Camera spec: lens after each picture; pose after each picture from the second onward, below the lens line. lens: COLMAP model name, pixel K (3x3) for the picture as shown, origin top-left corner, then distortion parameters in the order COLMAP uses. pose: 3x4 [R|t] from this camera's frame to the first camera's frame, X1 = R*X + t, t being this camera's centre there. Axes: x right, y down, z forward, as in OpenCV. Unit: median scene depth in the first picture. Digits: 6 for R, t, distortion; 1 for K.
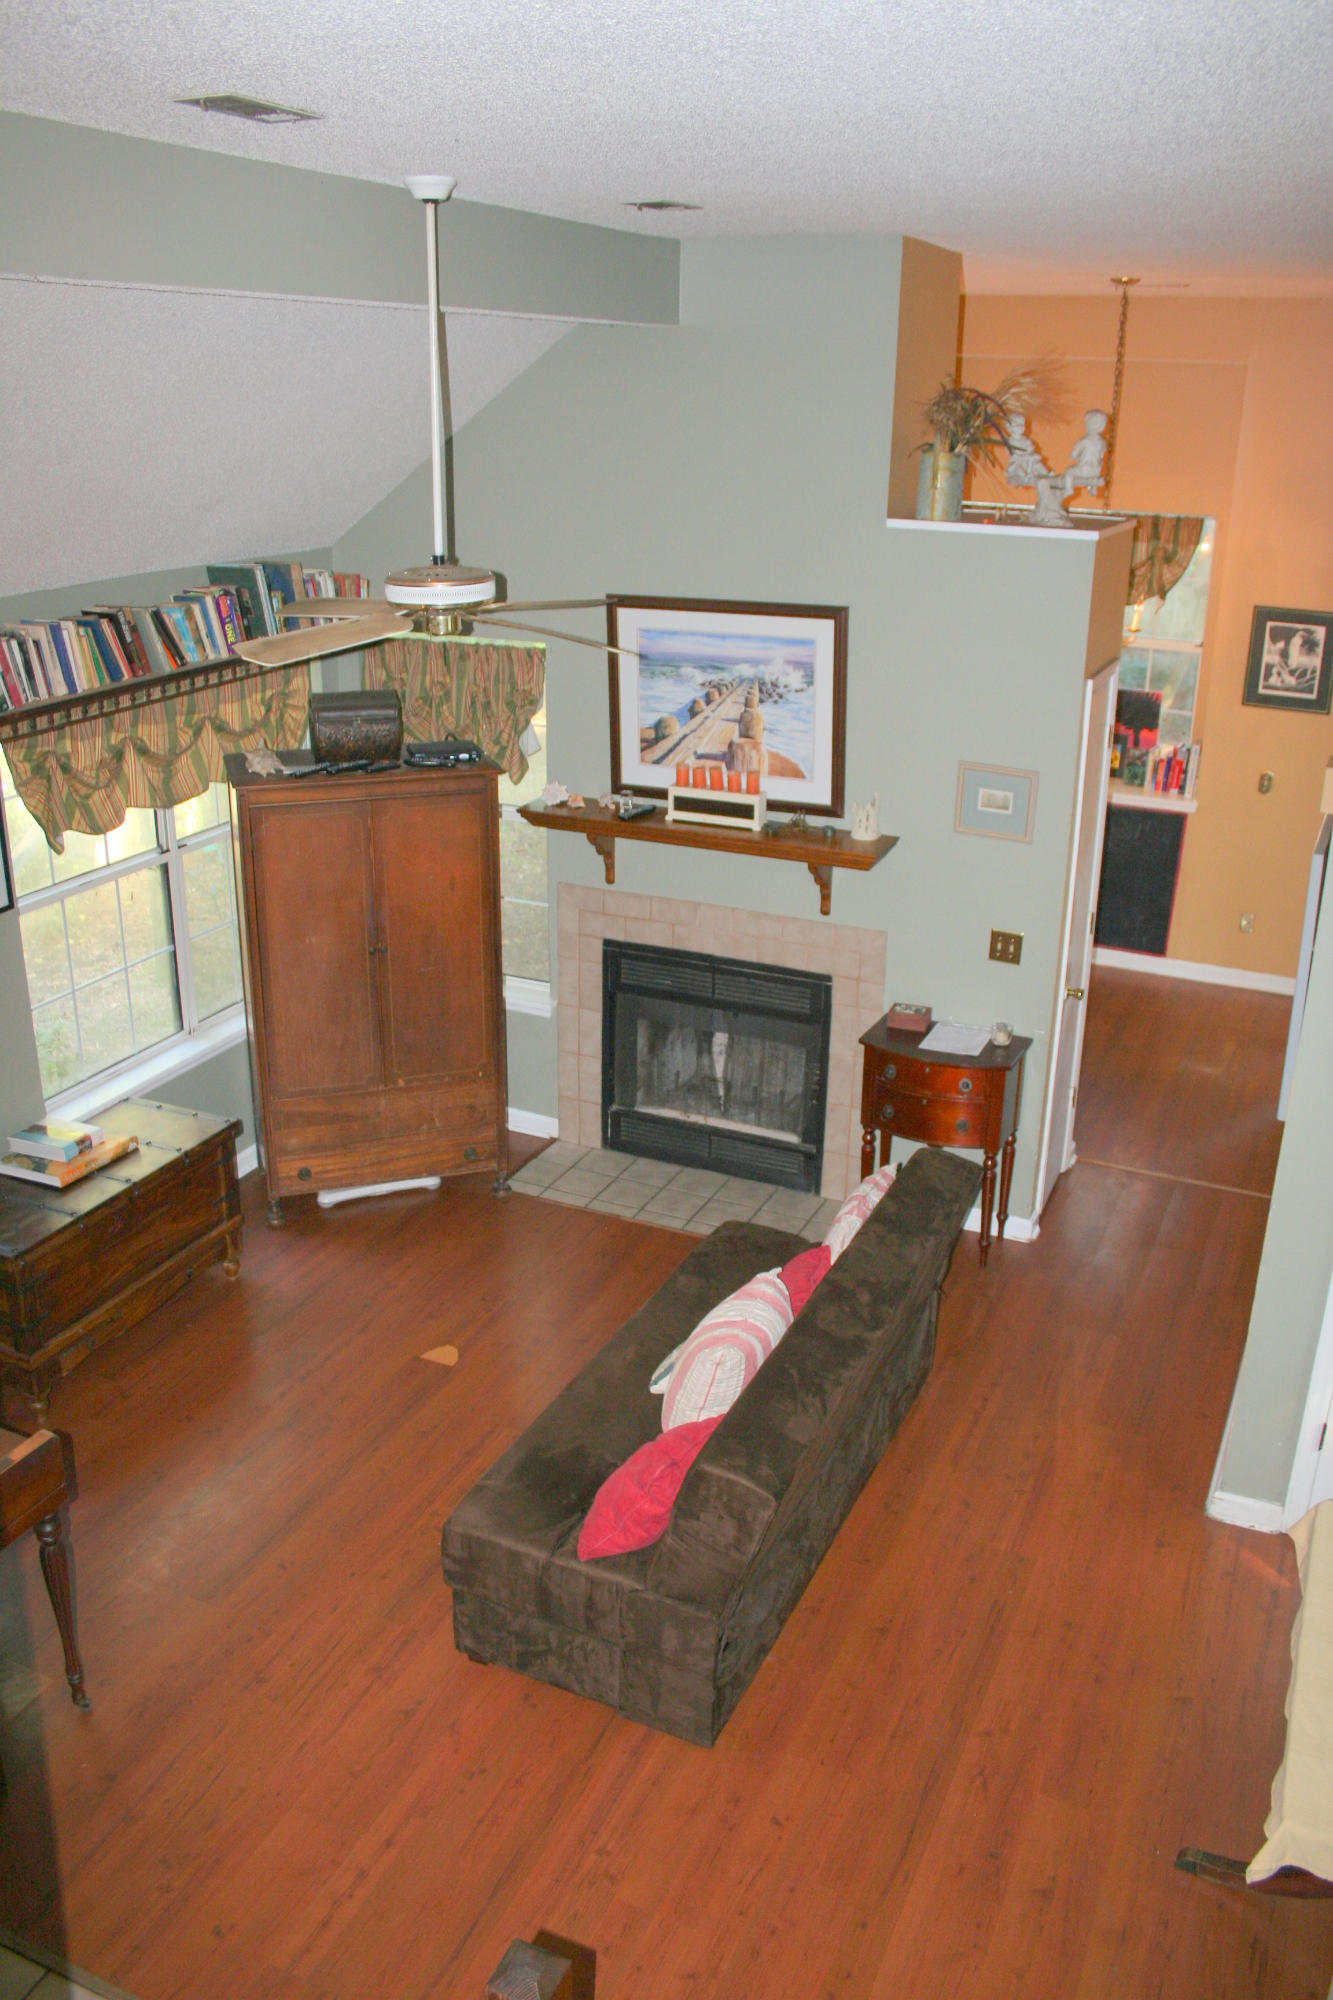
lens RADIAL K [[1653.0, 0, 666.5], [0, 1653.0, 1000.0], [0, 0, 1]] dist [-0.161293, 0.139116]
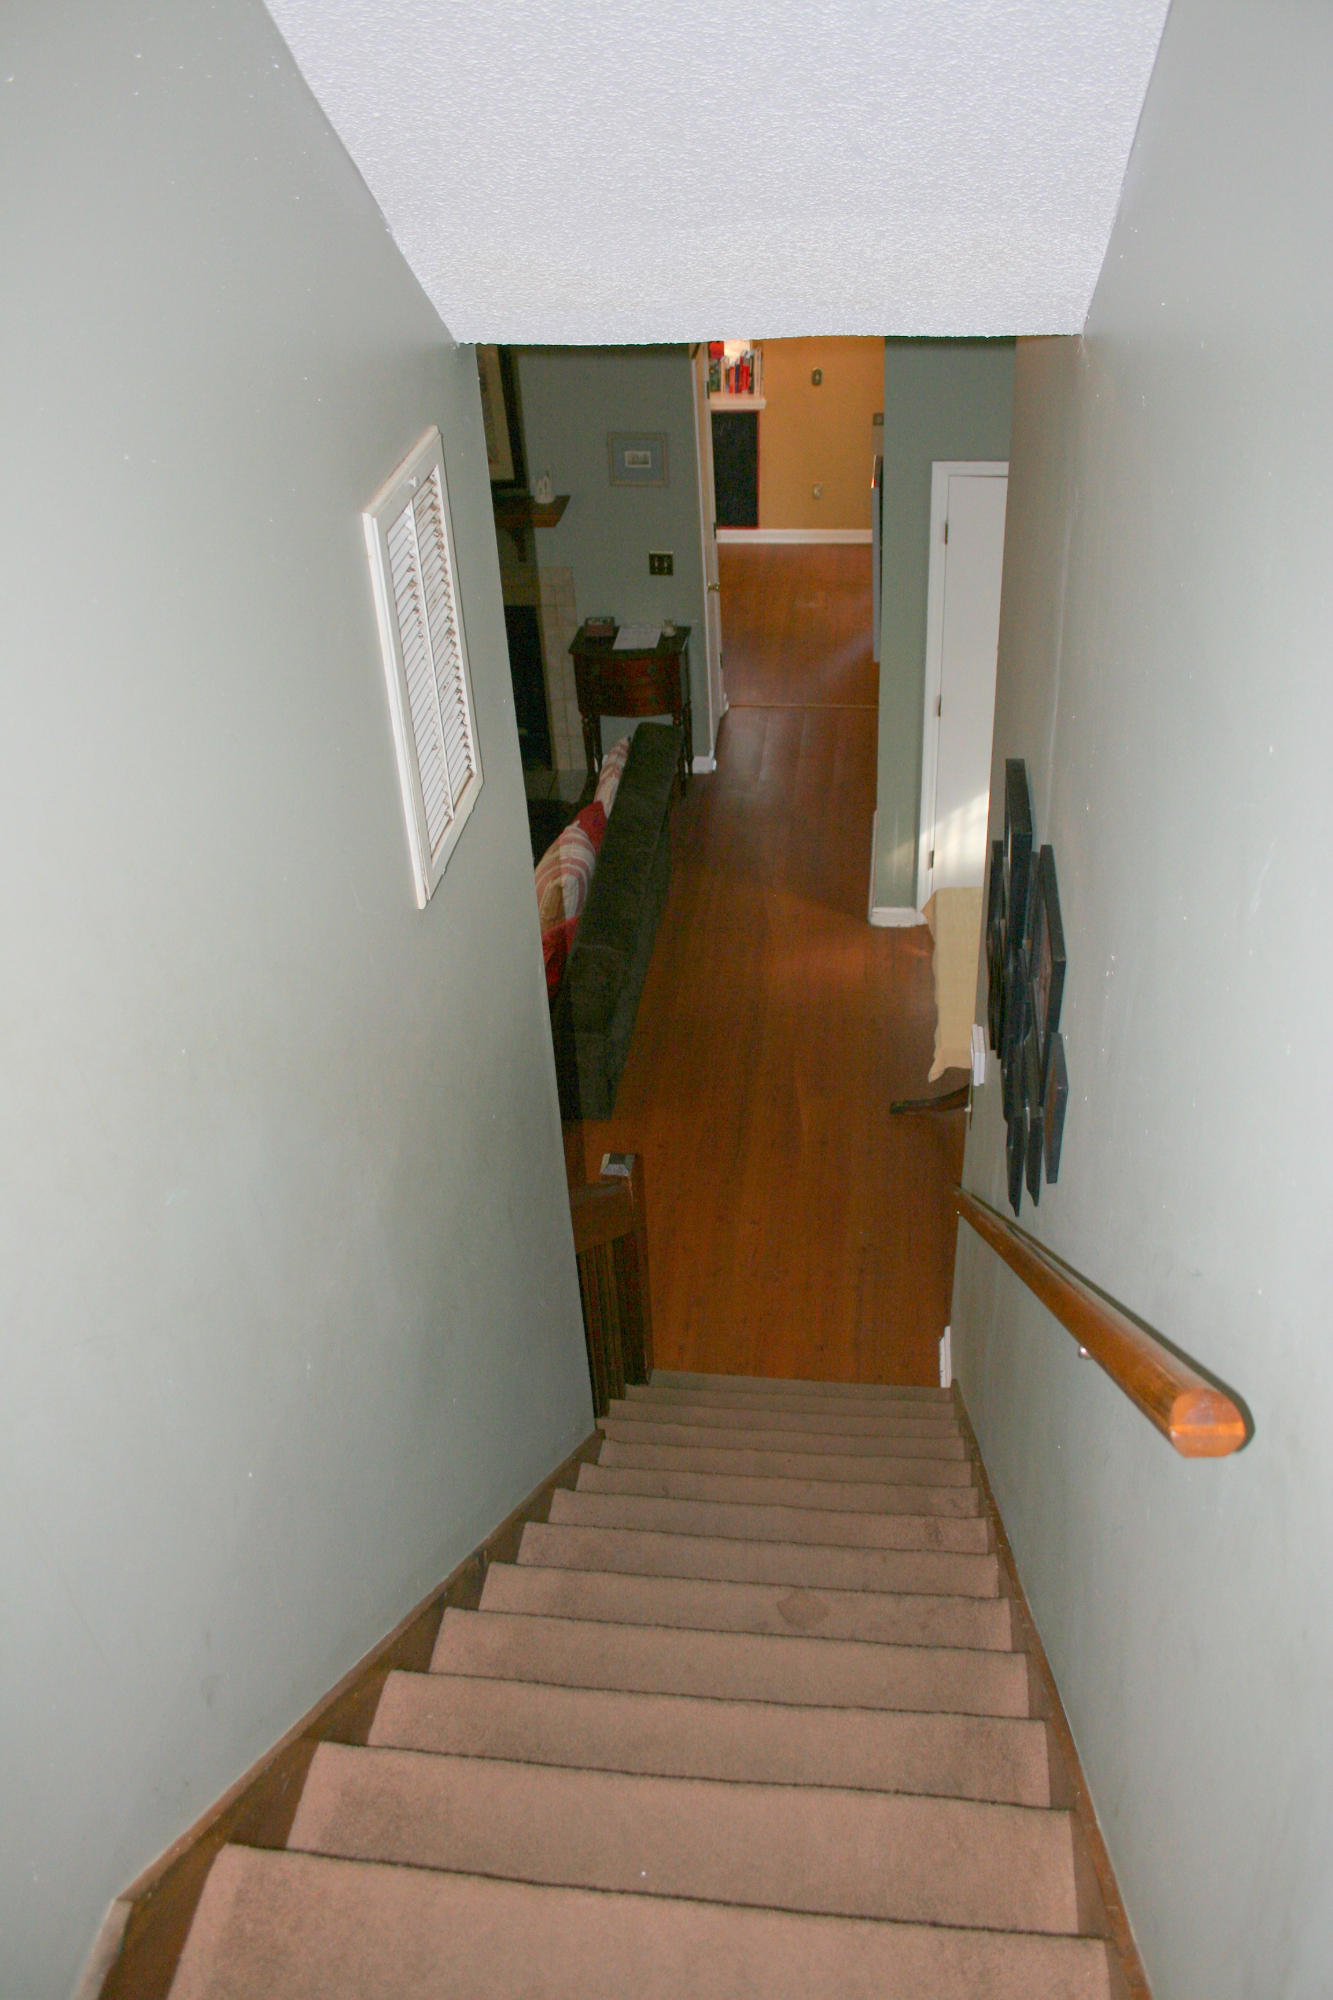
lens RADIAL K [[1653.0, 0, 666.5], [0, 1653.0, 1000.0], [0, 0, 1]] dist [-0.161293, 0.139116]
pose [[0.951755, -0.230737, 0.202292, -0.142327], [0.170981, 0.946181, 0.274785, -0.059912], [-0.254808, -0.226940, 0.939985, -0.346807]]
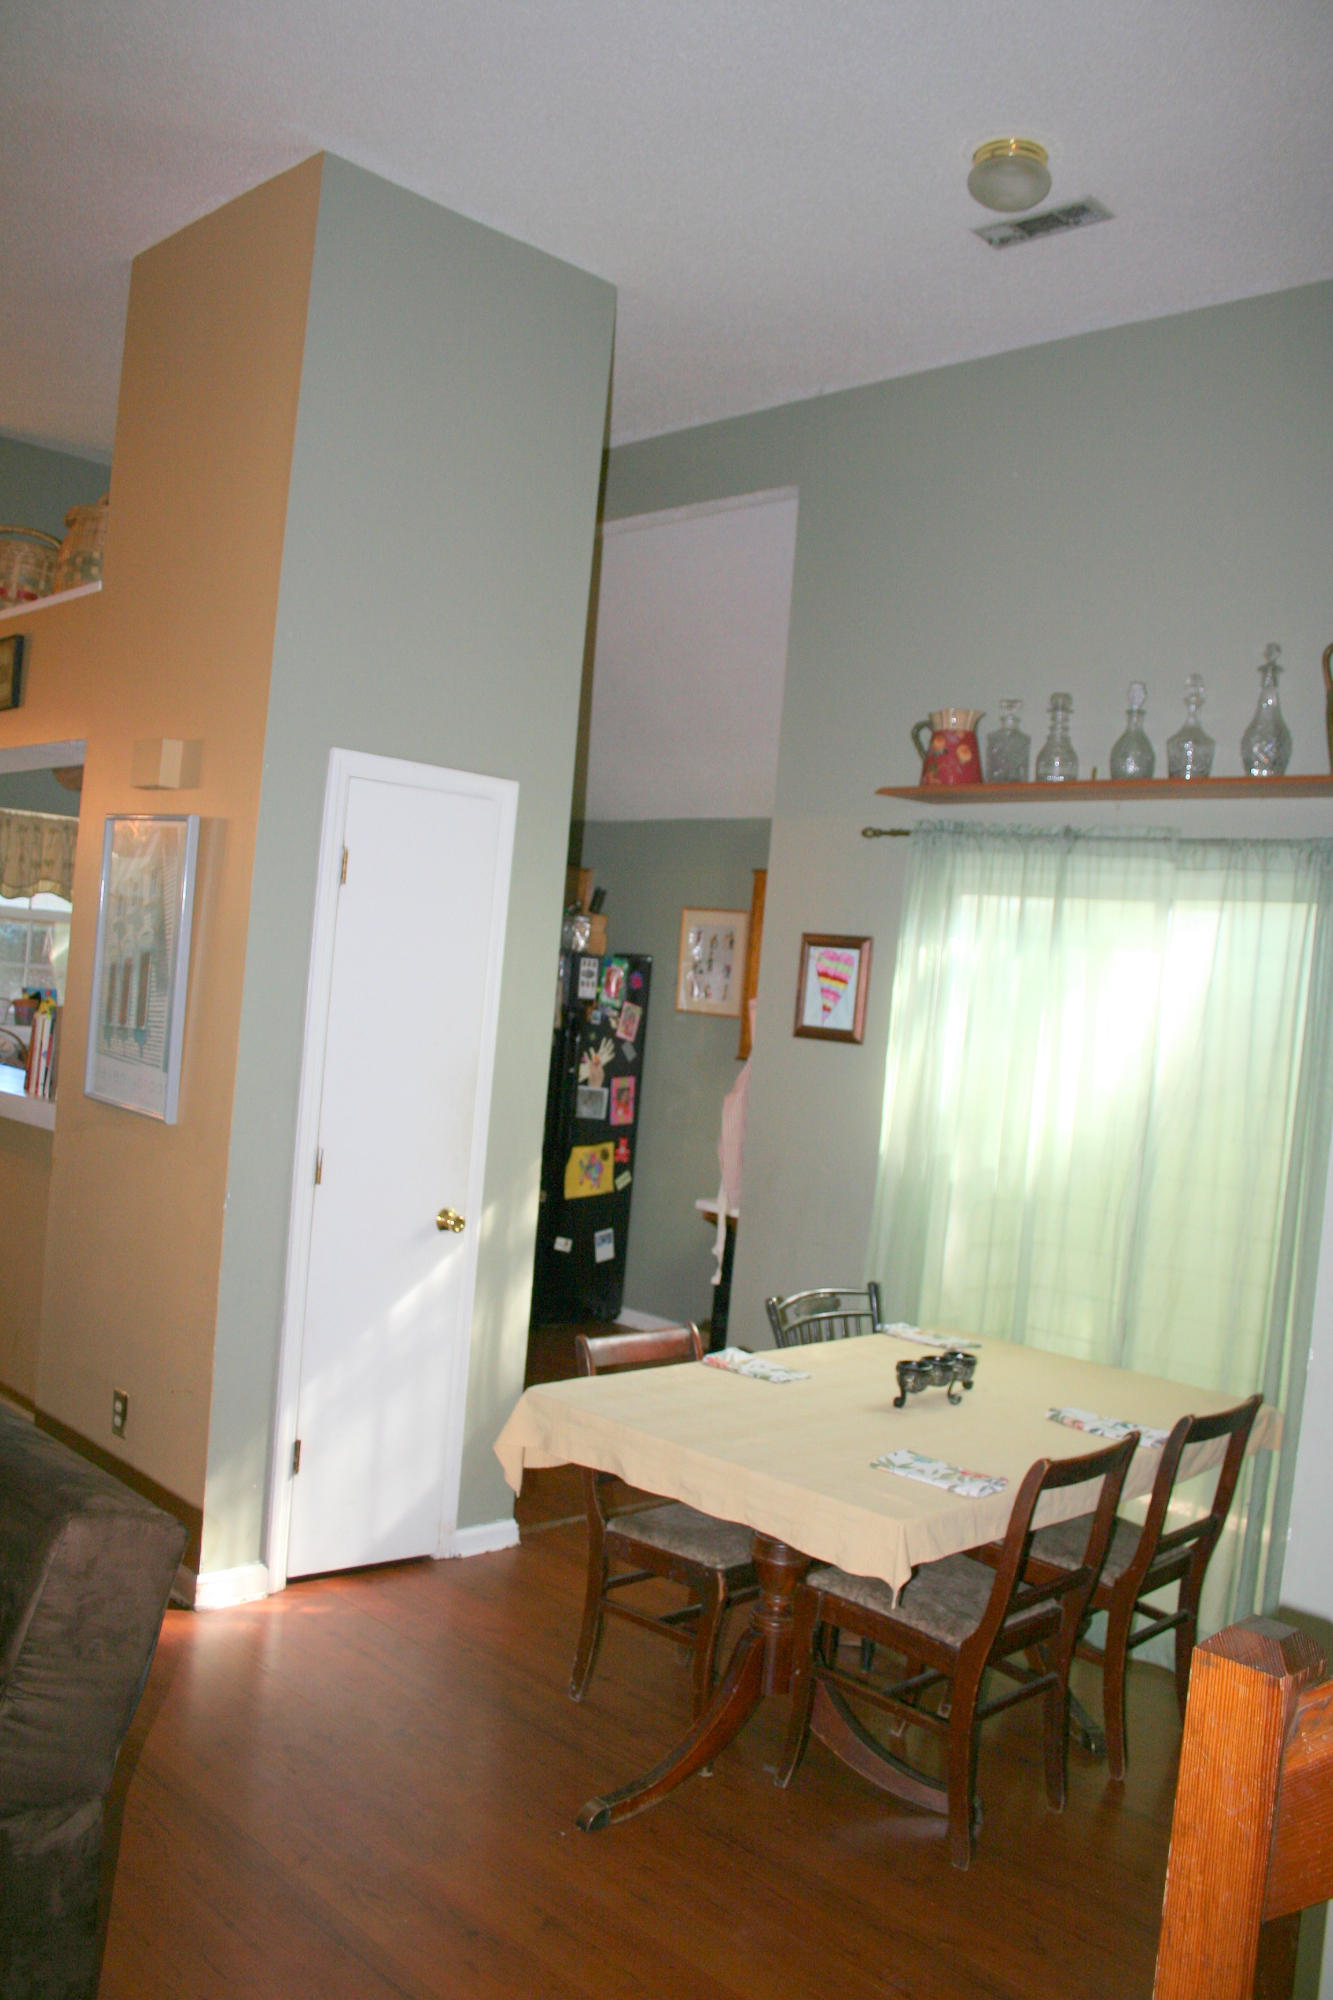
lens RADIAL K [[1653.0, 0, 666.5], [0, 1653.0, 1000.0], [0, 0, 1]] dist [-0.161293, 0.139116]
pose [[0.360079, 0.004420, 0.932911, -0.266049], [0.249213, 0.963194, -0.100753, 0.123488], [-0.899020, 0.268773, 0.345724, 0.313984]]
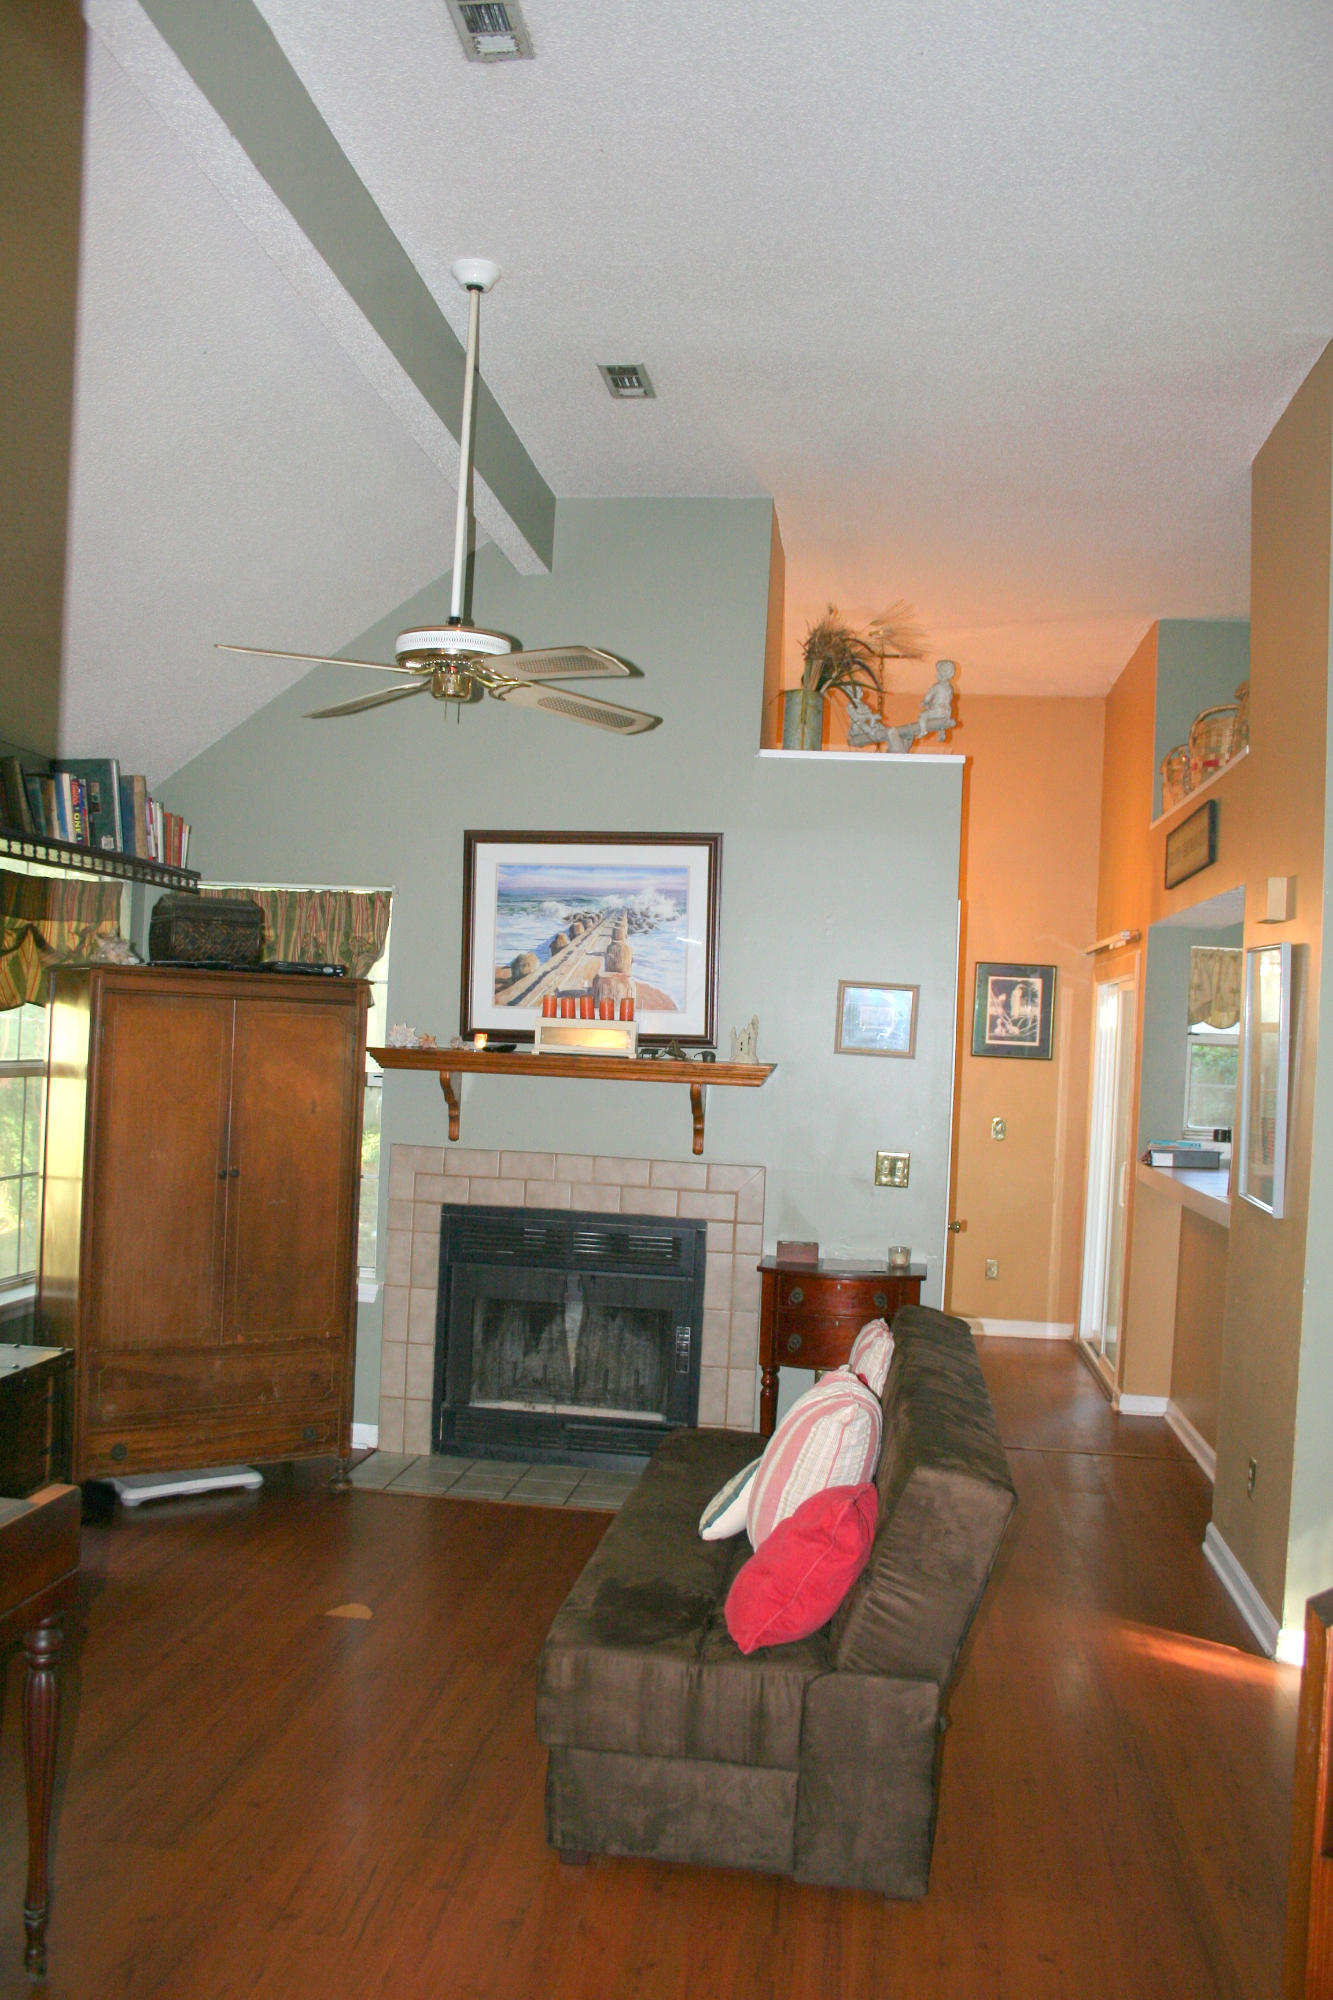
lens RADIAL K [[1653.0, 0, 666.5], [0, 1653.0, 1000.0], [0, 0, 1]] dist [-0.161293, 0.139116]
pose [[0.957027, 0.033250, 0.288085, -0.202079], [0.071719, 0.935411, -0.346213, 0.197132], [-0.280989, 0.351996, 0.892829, 0.123508]]
